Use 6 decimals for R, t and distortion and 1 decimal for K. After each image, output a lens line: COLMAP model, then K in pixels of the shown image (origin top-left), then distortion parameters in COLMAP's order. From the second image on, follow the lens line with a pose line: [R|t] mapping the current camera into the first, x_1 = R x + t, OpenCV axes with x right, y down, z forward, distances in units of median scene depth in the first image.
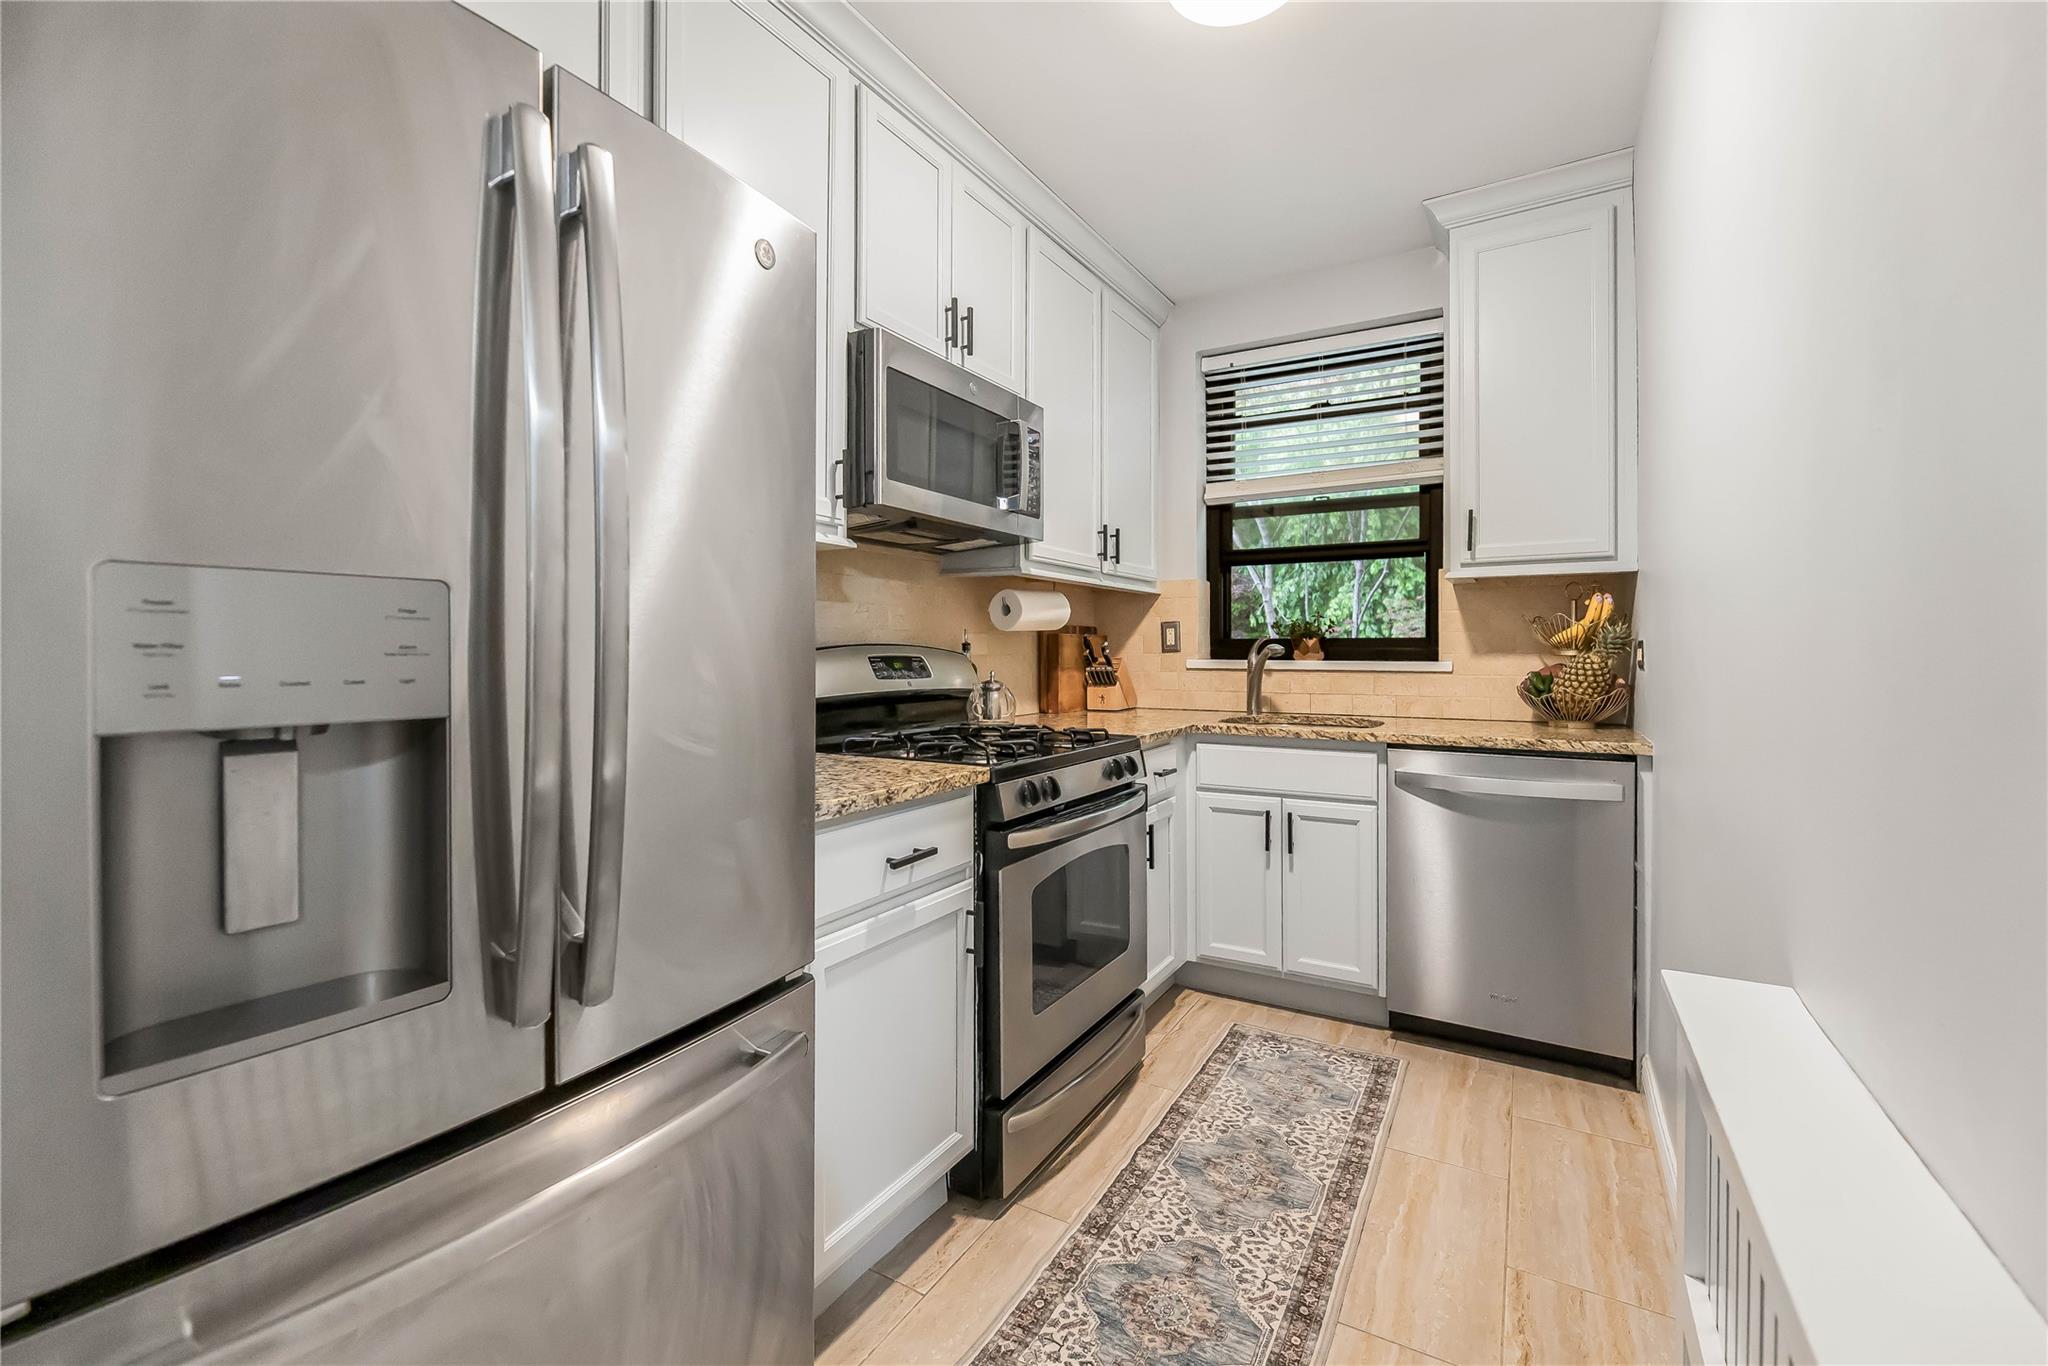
lens RADIAL K [[860.4, 0, 1041.8], [0, 860.4, 648.2], [0, 0, 1]] dist [-0.007407, -0.001304]
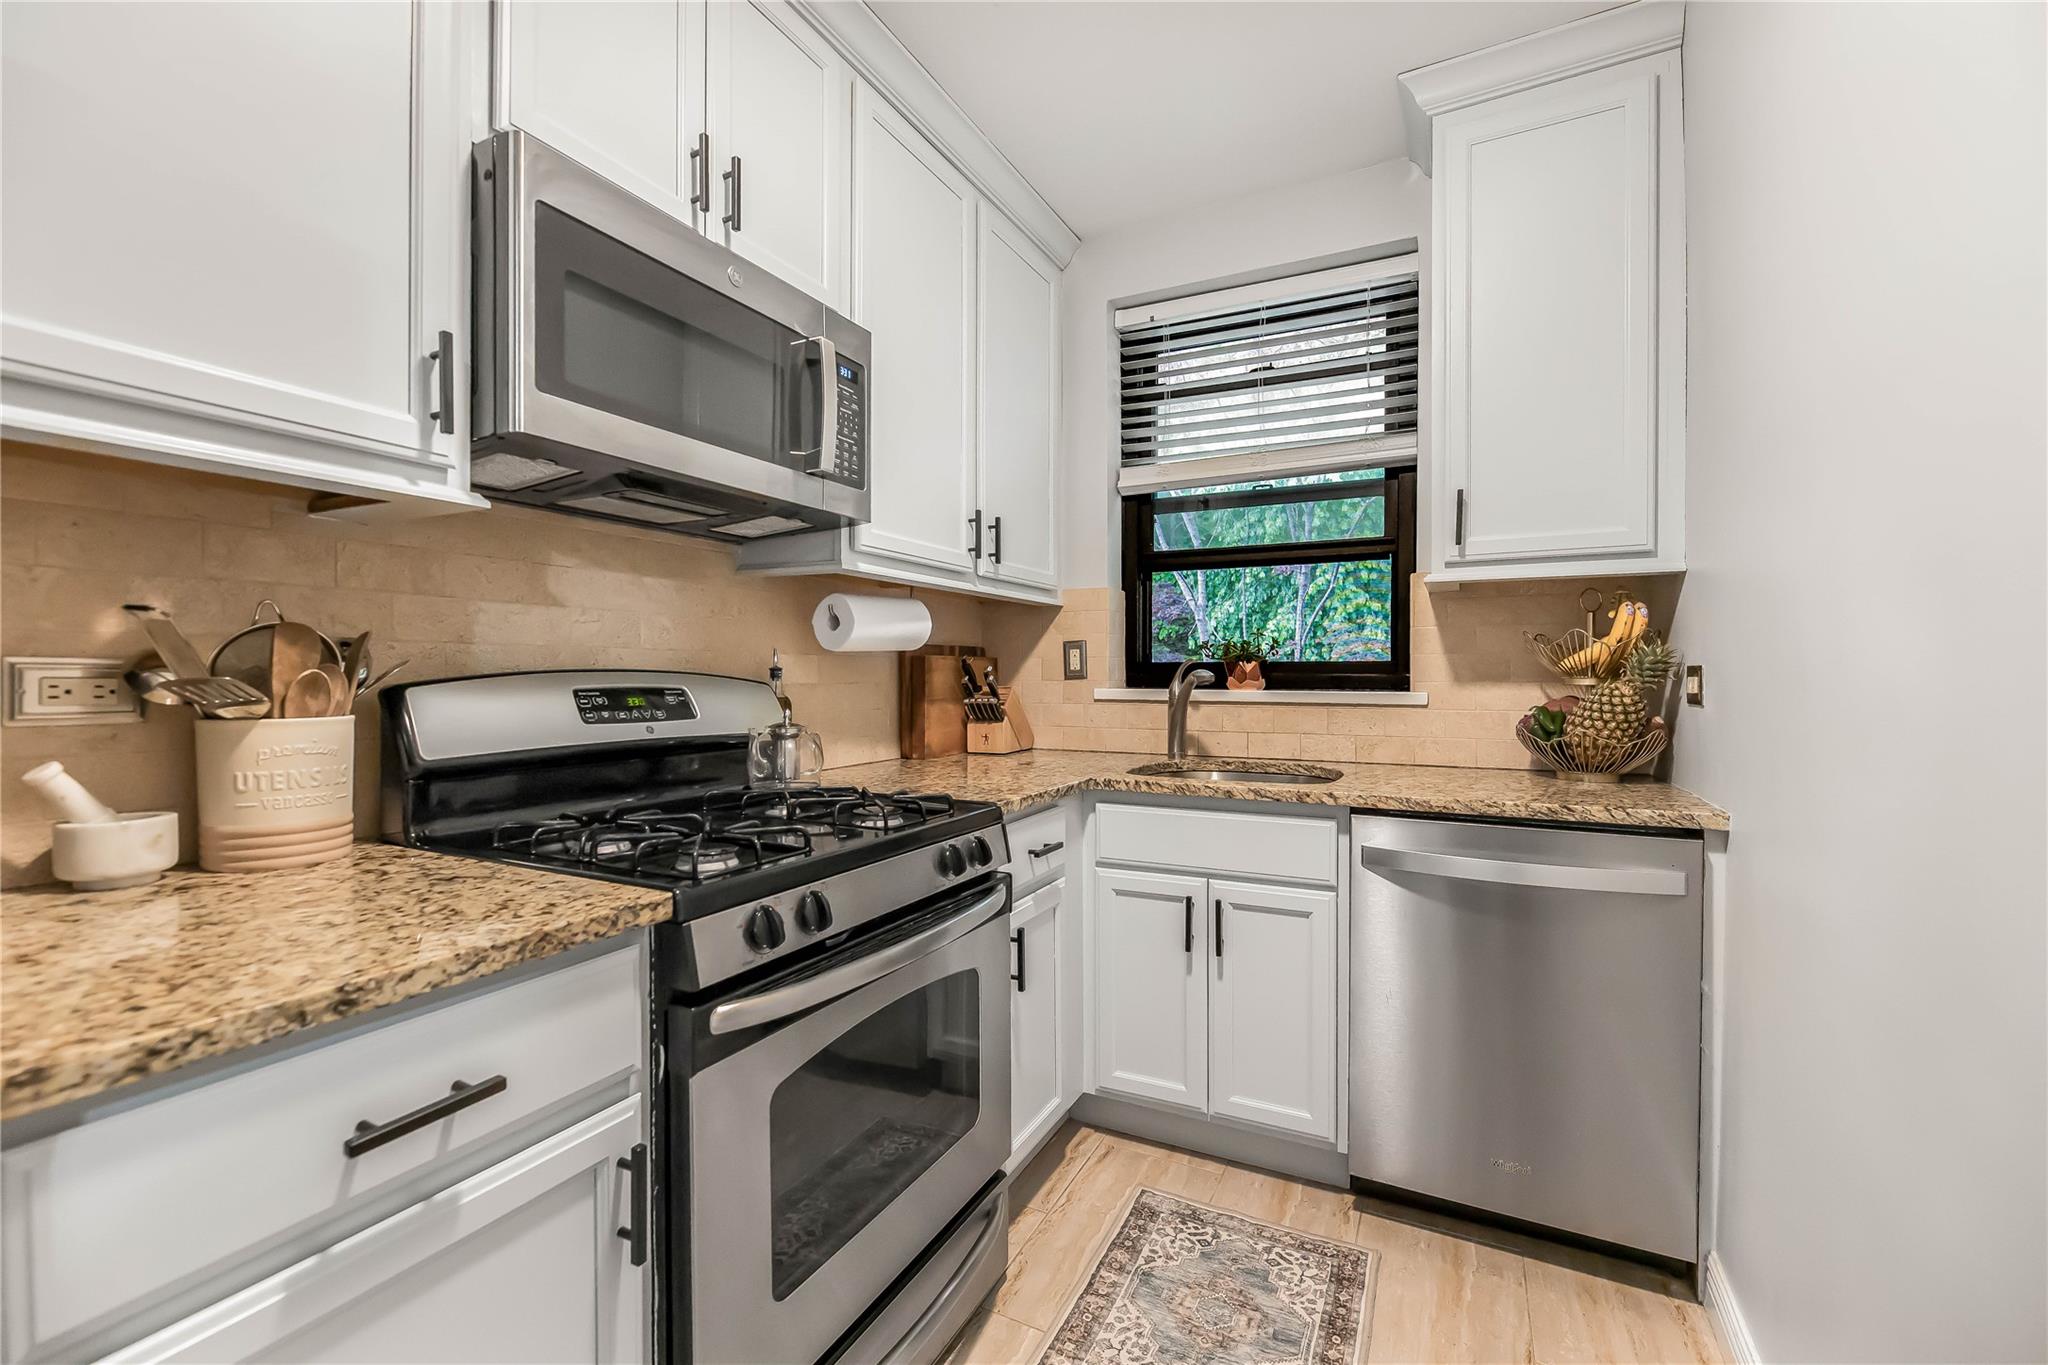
lens RADIAL K [[860.4, 0, 1024.7], [0, 860.4, 680.0], [0, 0, 1]] dist [-0.007407, -0.001304]
pose [[0.998979, 0.000839, 0.045169, 0.093201], [-0.001307, 0.999946, 0.010340, -0.003568], [-0.045158, -0.010389, 0.998926, 0.286659]]
